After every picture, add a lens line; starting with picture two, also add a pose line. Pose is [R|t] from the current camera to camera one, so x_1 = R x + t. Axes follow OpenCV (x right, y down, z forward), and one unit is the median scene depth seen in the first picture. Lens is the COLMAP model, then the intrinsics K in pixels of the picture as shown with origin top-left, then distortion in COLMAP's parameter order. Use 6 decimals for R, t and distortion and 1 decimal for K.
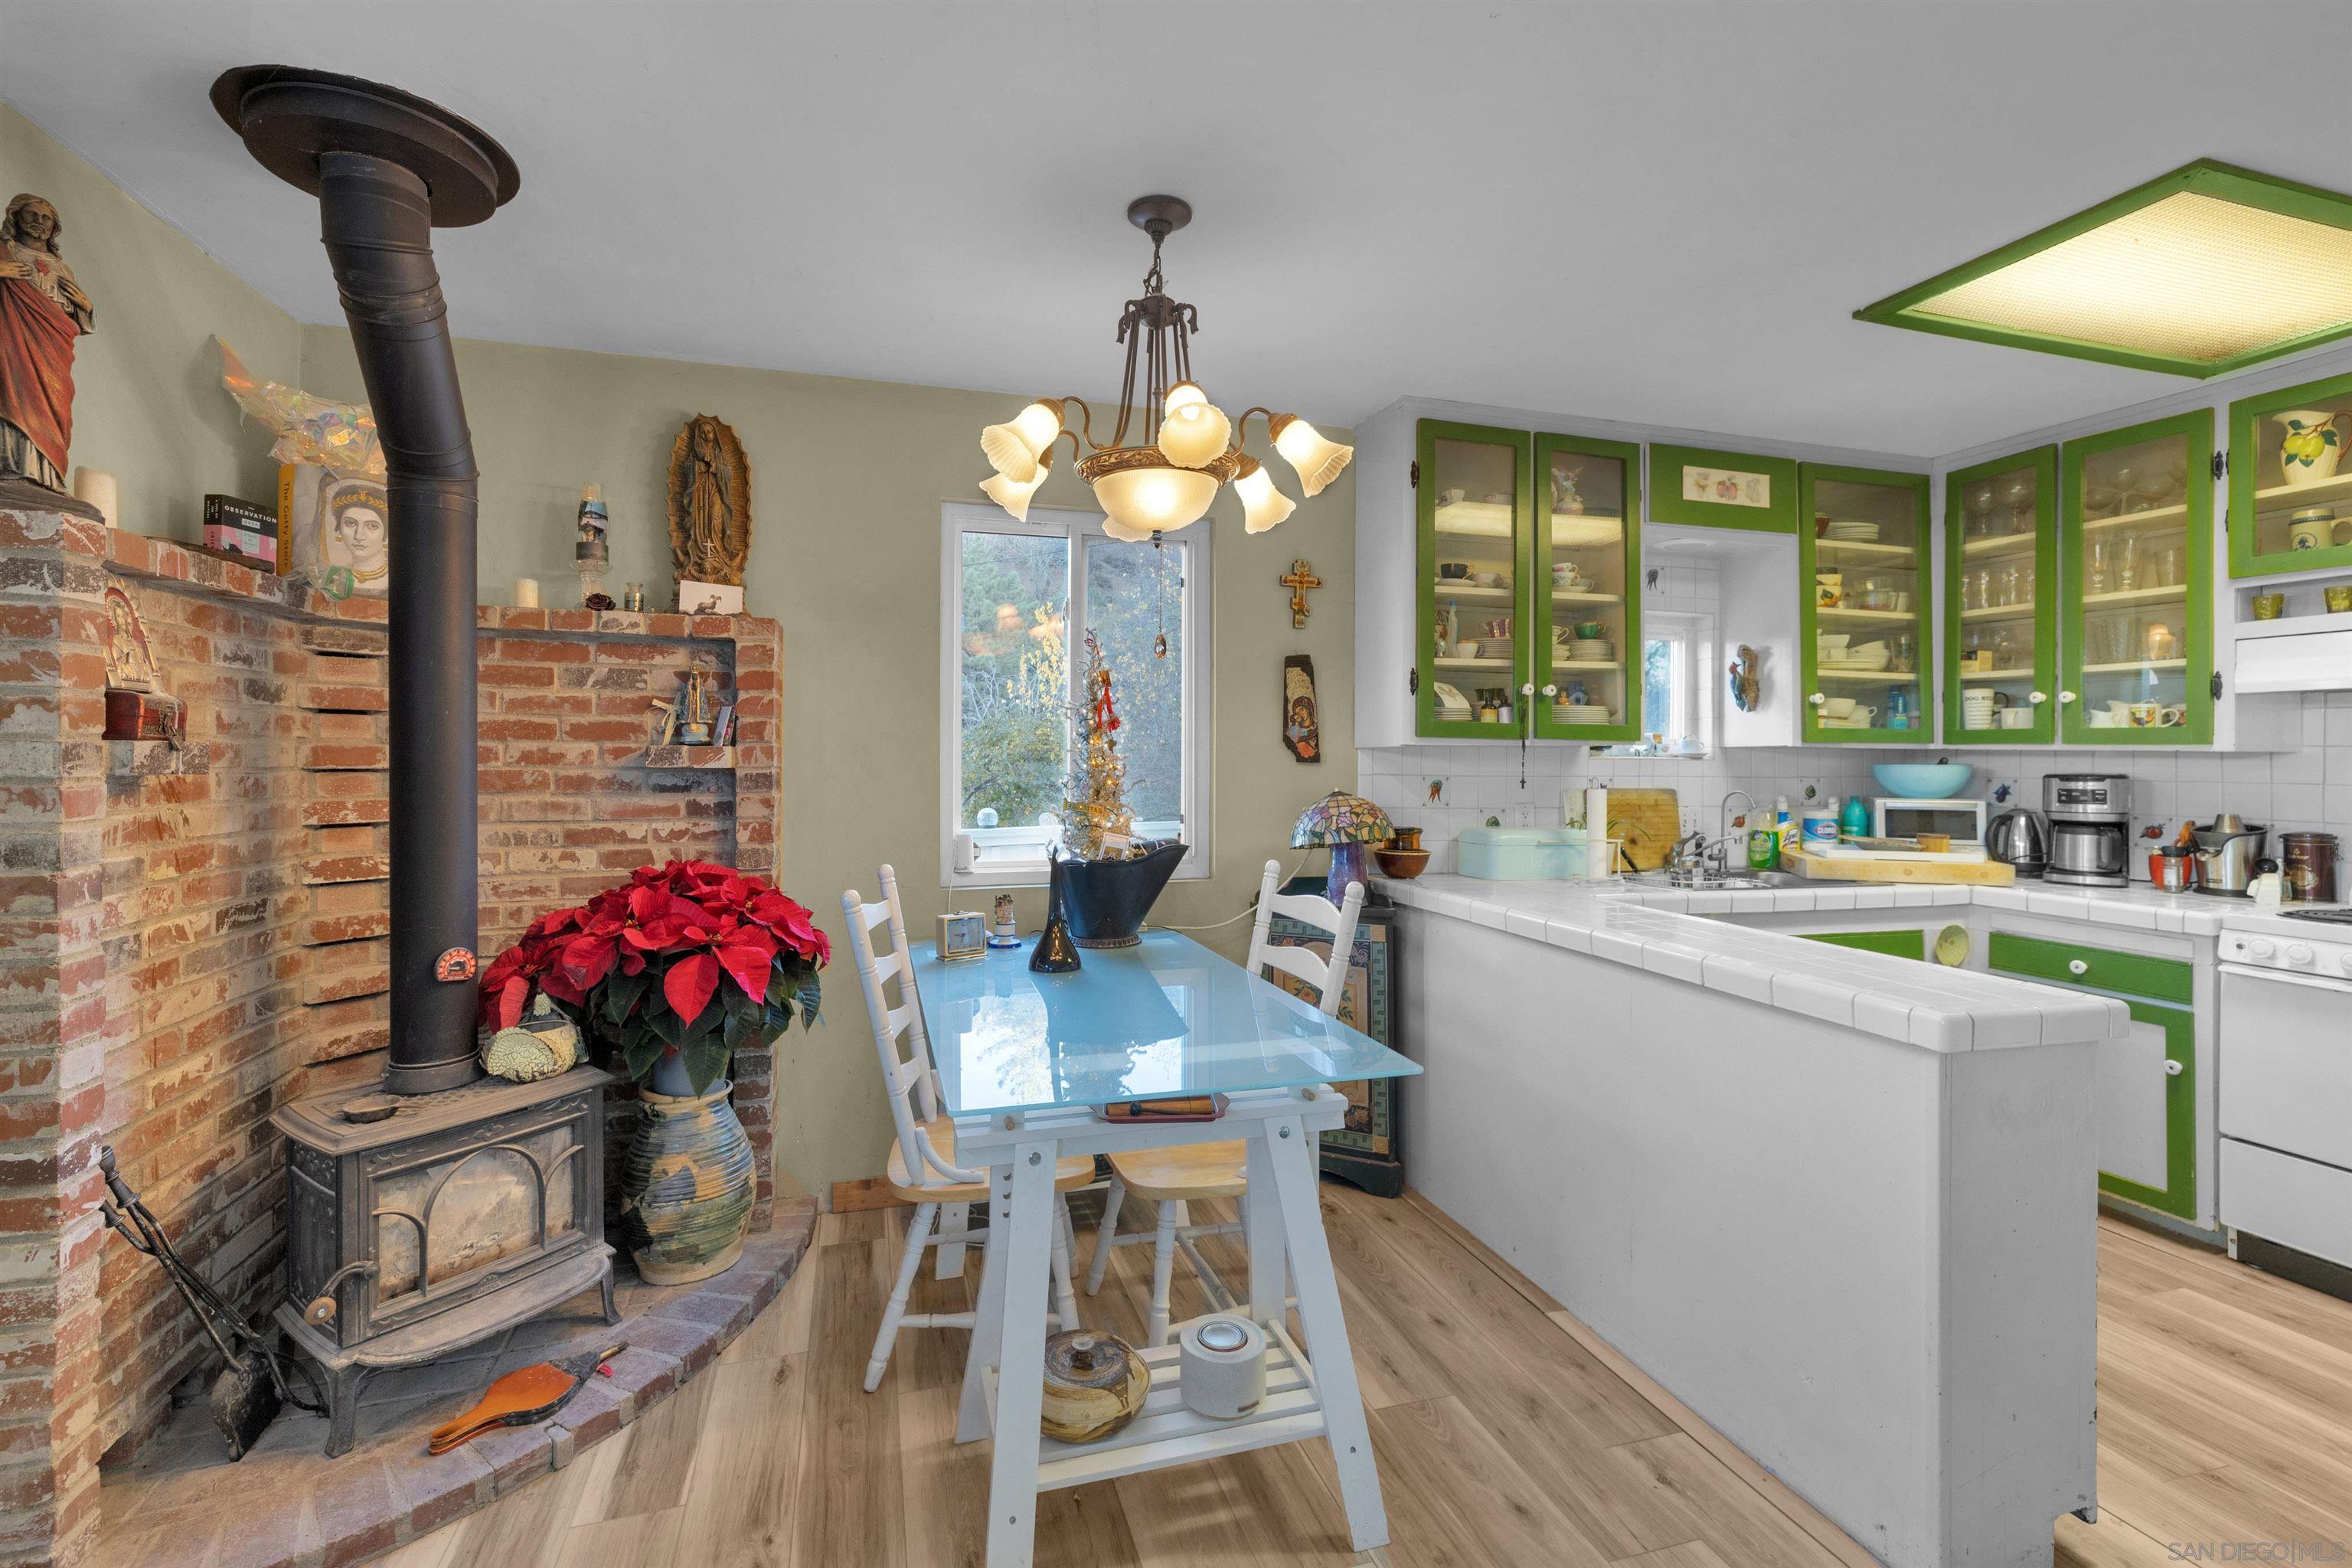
lens RADIAL K [[988.0, 0, 1131.7], [0, 988.0, 754.3], [0, 0, 1]] dist [0.002708, -0.001932]
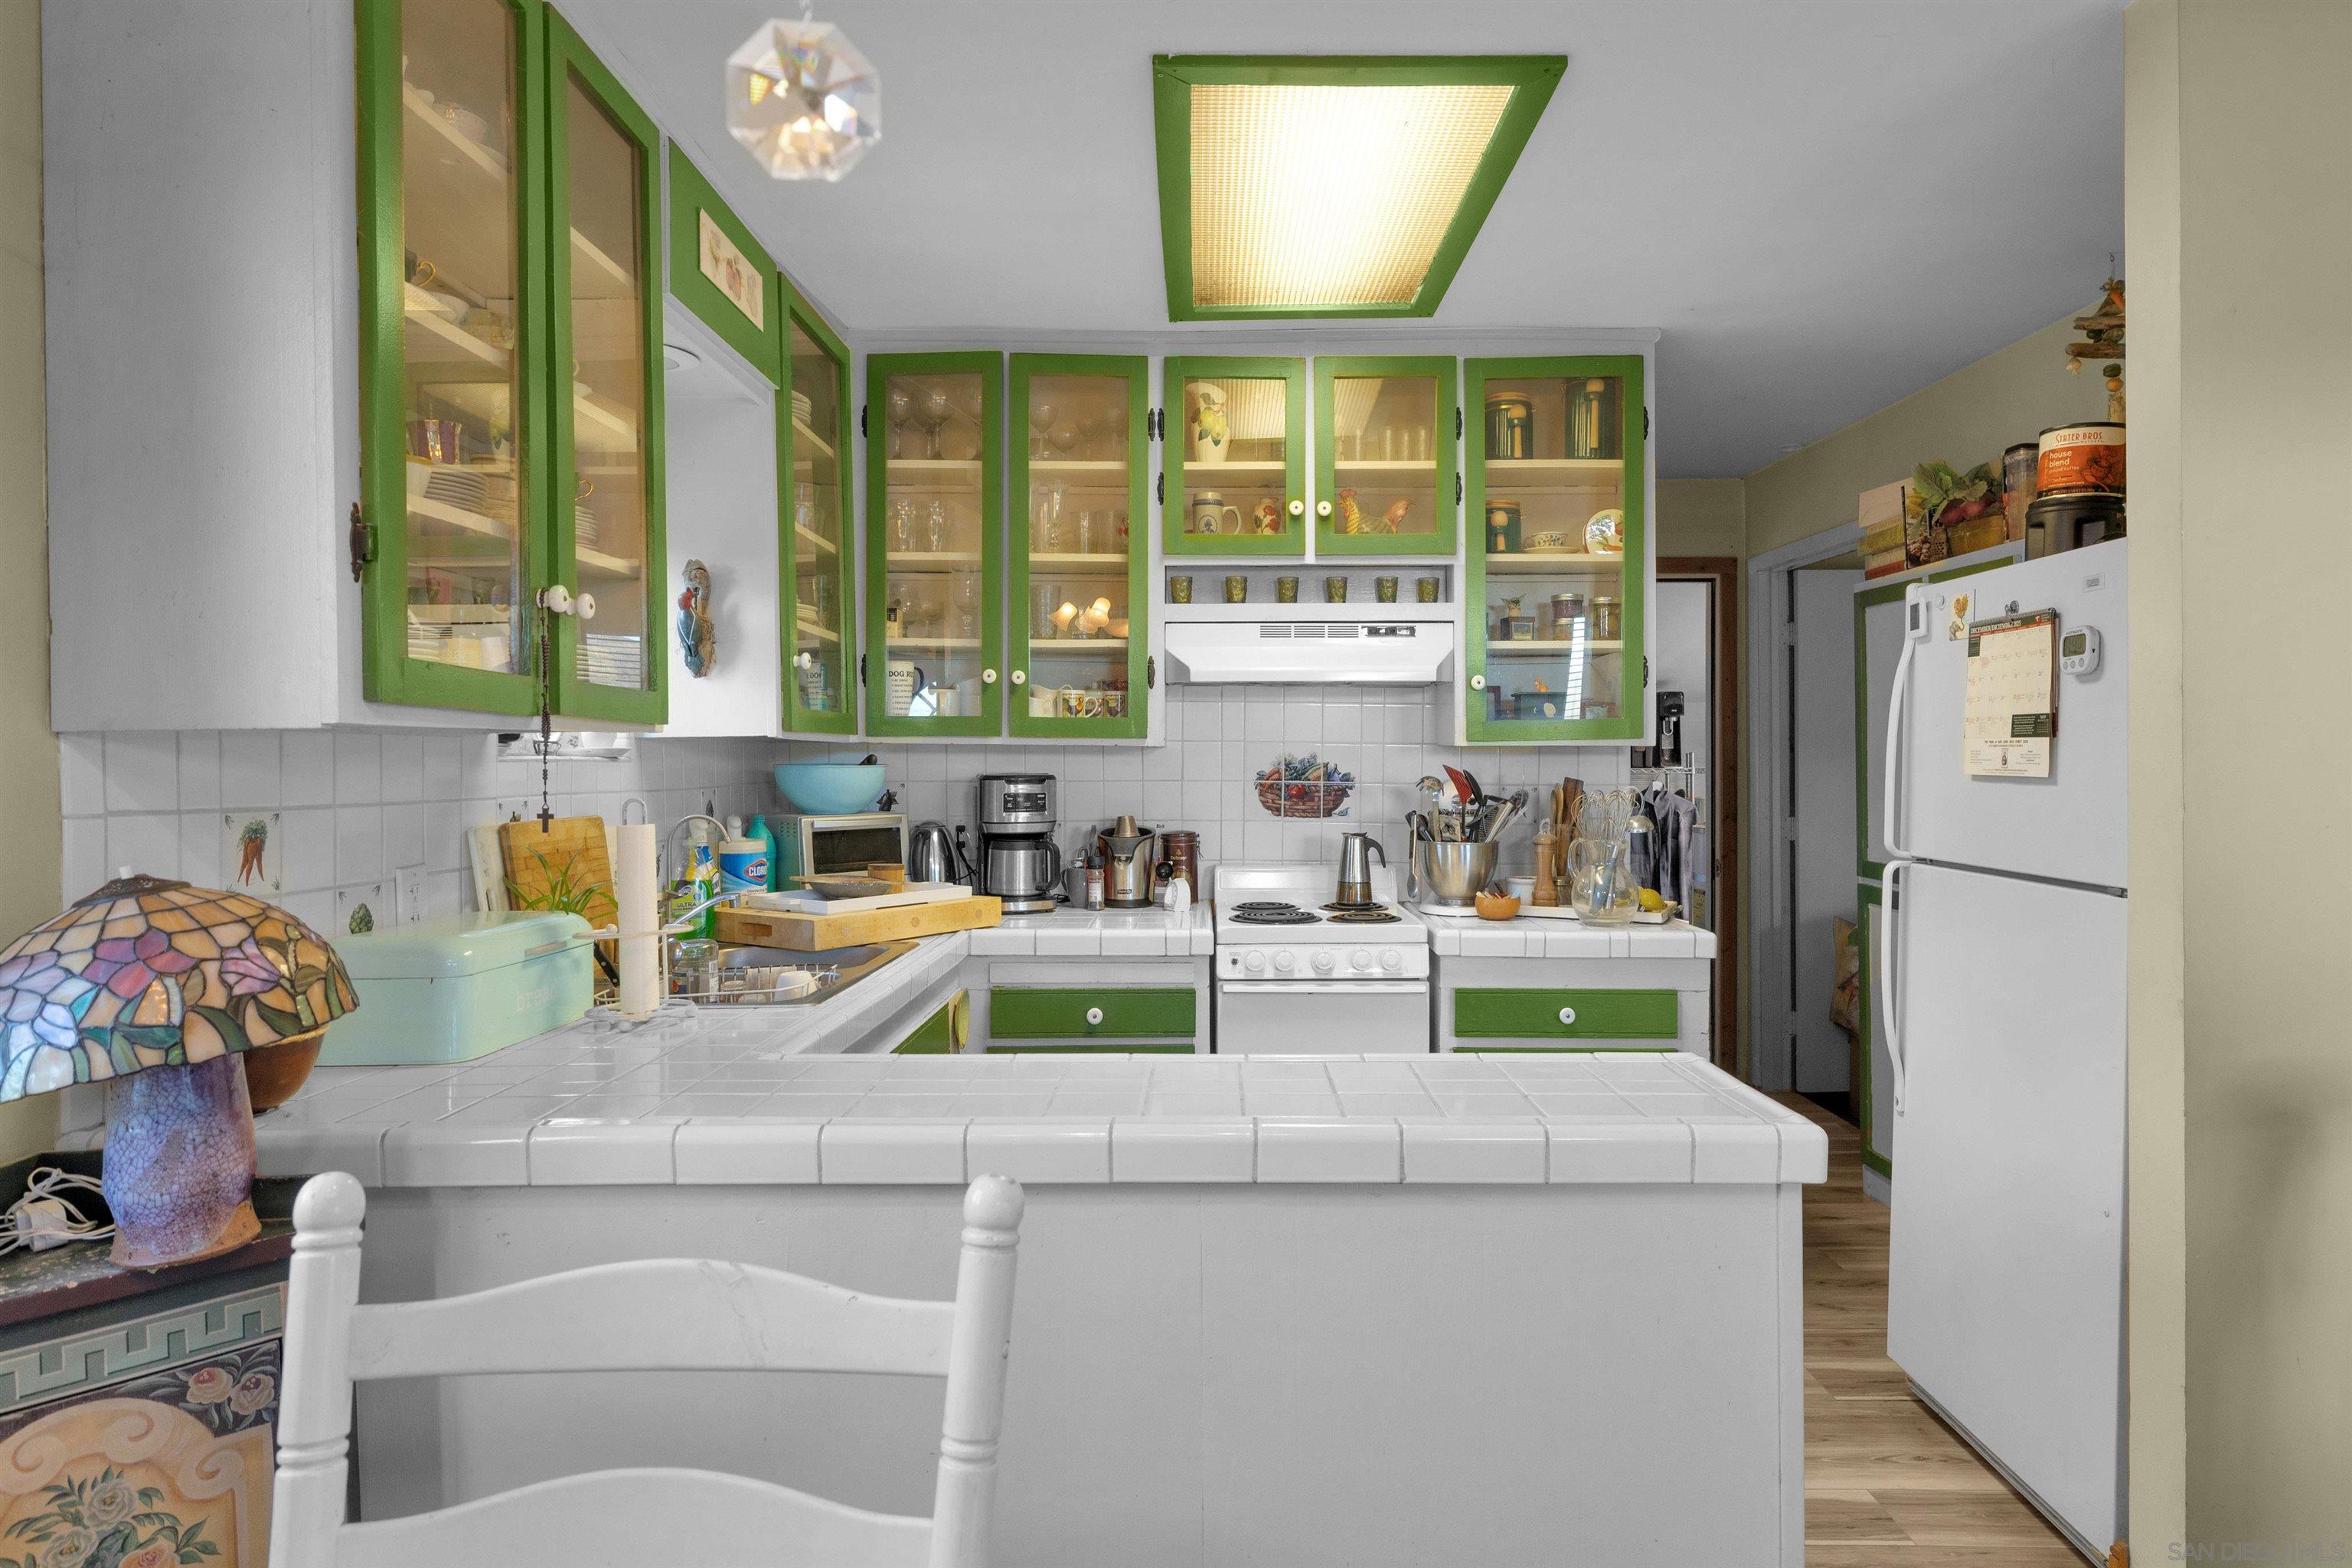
lens RADIAL K [[1423.6, 0, 1177.0], [0, 1423.6, 768.7], [0, 0, 1]] dist [0.000435, -0.003189]
pose [[0.259783, -0.013790, 0.965569, -0.141143], [0.002802, 0.999905, 0.013527, 0.000189], [-0.965663, -0.000808, 0.259797, 0.671529]]
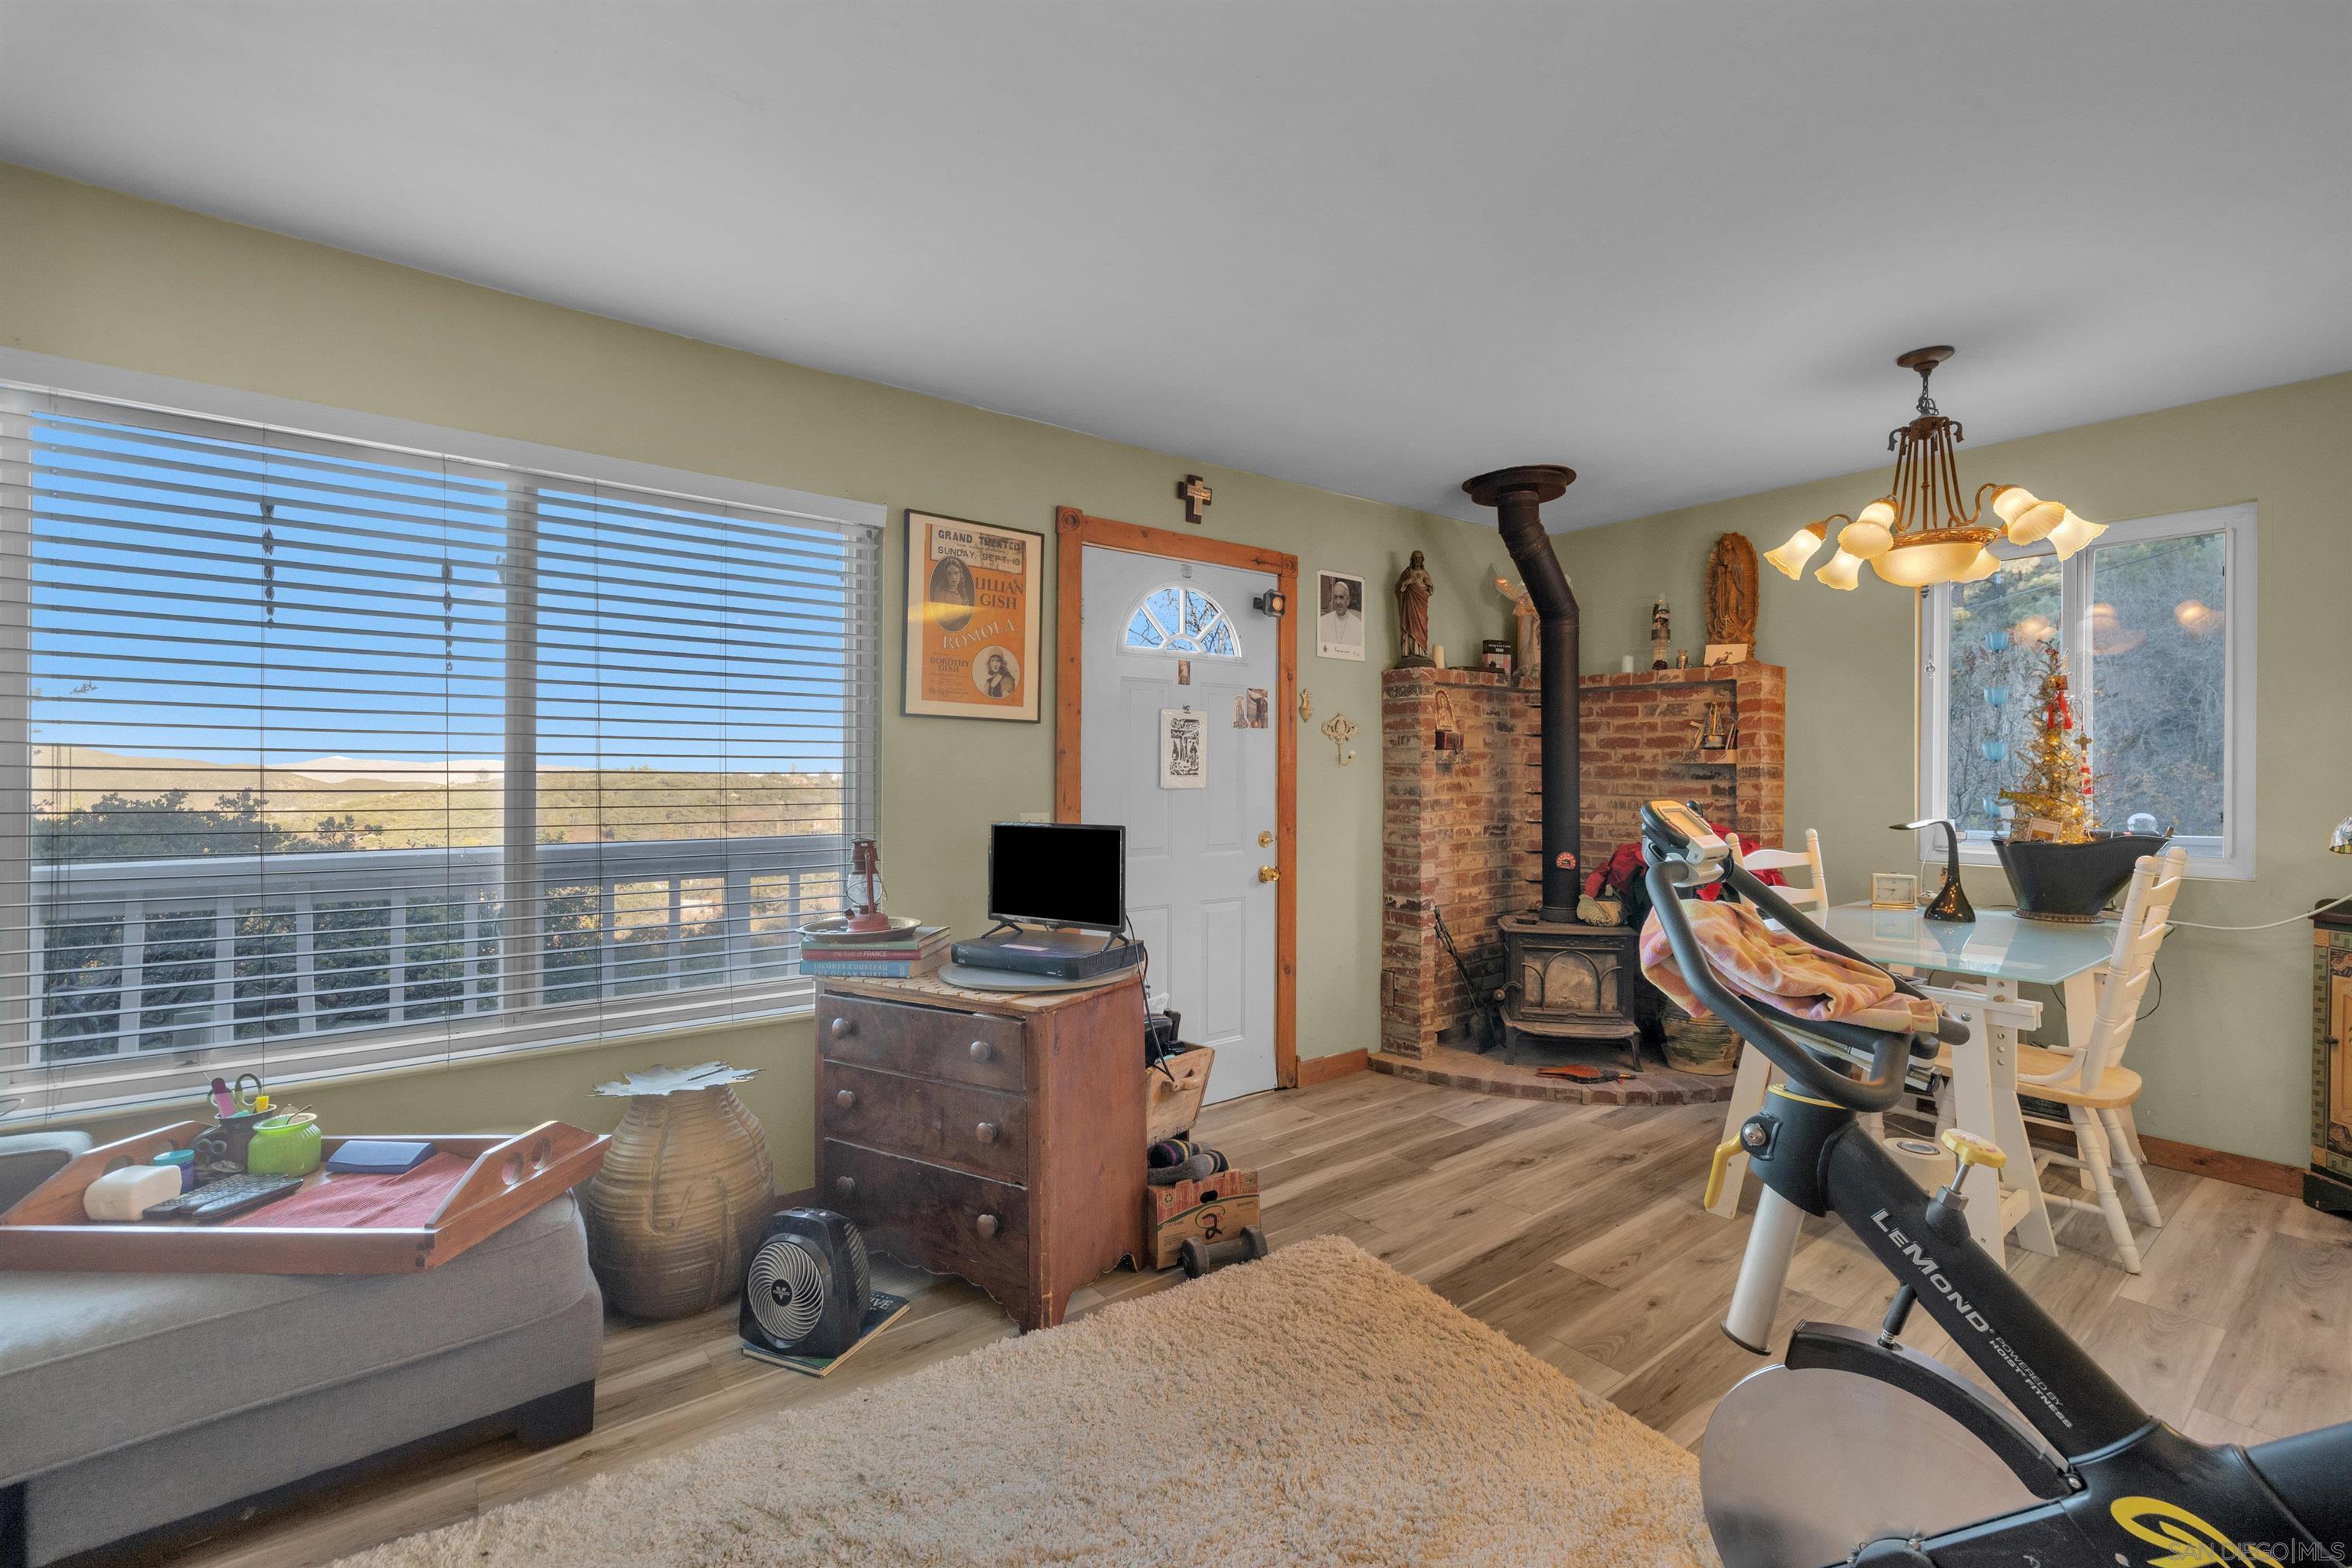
lens RADIAL K [[988.0, 0, 1200.6], [0, 988.0, 776.2], [0, 0, 1]] dist [0.002708, -0.001932]
pose [[0.388794, 0.004301, -0.921315, 0.675976], [-0.000007, 0.999989, 0.004666, 0.025914], [0.921325, -0.001807, 0.388790, -0.353880]]
